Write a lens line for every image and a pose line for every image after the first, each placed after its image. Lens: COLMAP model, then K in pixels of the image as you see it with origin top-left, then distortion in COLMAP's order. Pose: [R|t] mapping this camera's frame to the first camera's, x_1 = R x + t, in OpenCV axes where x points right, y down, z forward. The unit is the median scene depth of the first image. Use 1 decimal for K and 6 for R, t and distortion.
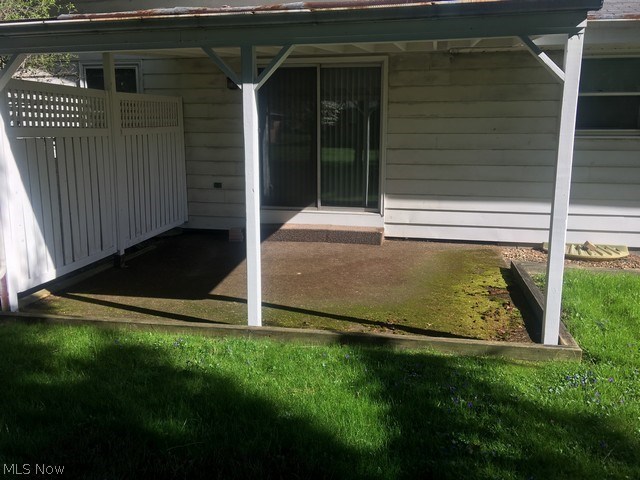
lens RADIAL K [[540.9, 0, 319.5], [0, 540.9, 238.3], [0, 0, 1]] dist [0.037194, -0.033289]
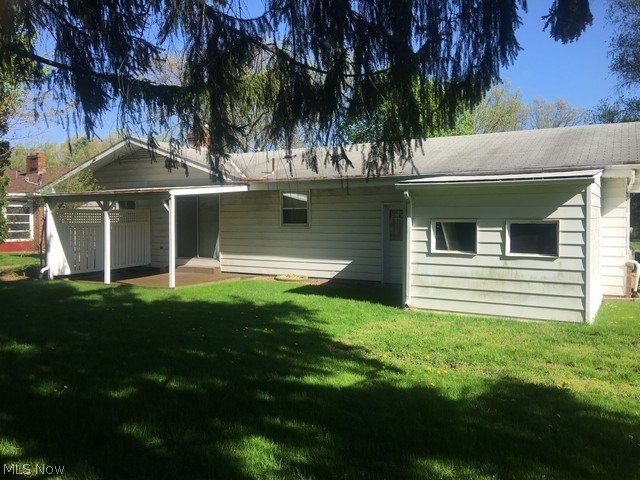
lens RADIAL K [[540.9, 0, 320.2], [0, 540.9, 239.9], [0, 0, 1]] dist [0.037194, -0.033289]
pose [[0.953555, 0.006943, -0.301138, 1.185743], [-0.052584, 0.988220, -0.143723, 0.169566], [0.296592, 0.152883, 0.942688, -0.988799]]
